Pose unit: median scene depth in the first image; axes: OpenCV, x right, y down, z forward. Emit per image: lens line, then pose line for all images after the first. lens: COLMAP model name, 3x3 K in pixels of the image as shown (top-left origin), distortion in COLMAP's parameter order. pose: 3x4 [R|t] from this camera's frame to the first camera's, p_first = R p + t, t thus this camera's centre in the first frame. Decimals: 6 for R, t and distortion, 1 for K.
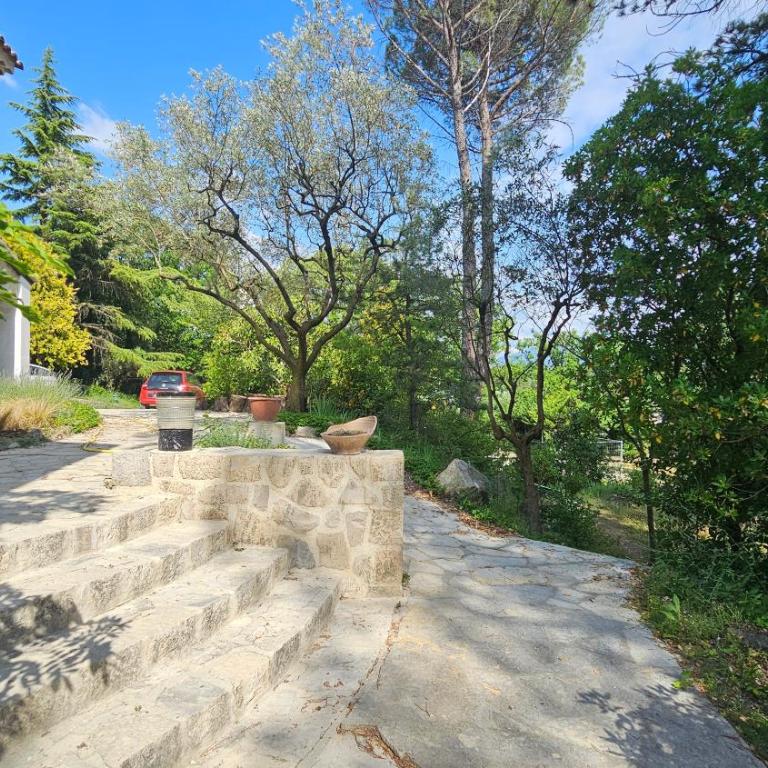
lens RADIAL K [[555.1, 0, 383.7], [0, 555.1, 387.2], [0, 0, 1]] dist [0.001939, -0.000826]
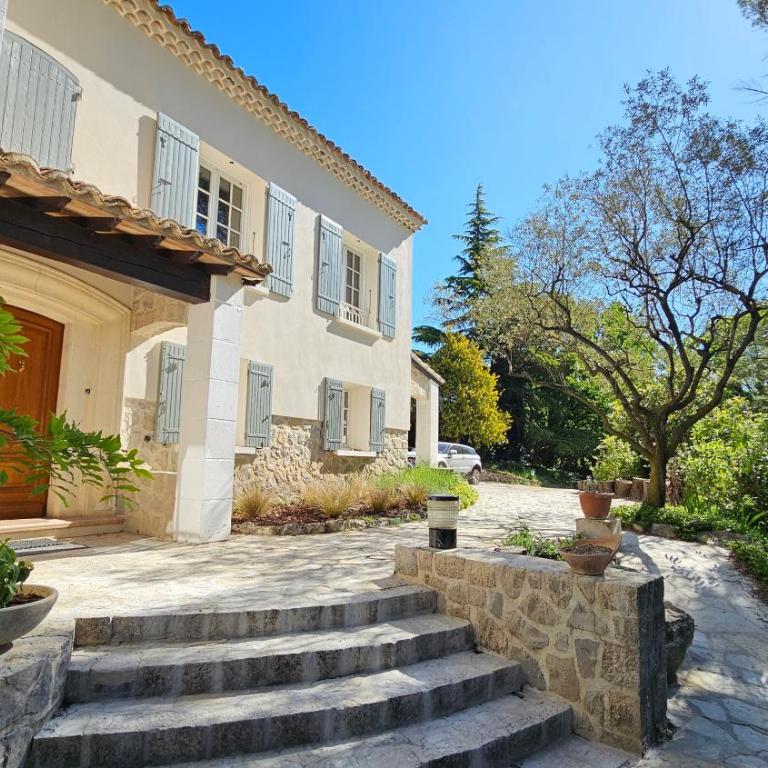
lens RADIAL K [[555.1, 0, 383.7], [0, 555.1, 387.2], [0, 0, 1]] dist [0.001939, -0.000826]
pose [[0.735375, -0.080710, -0.672837, 0.359898], [-0.007588, 0.991839, -0.127269, -0.072207], [0.677618, 0.098696, 0.728762, 0.054316]]
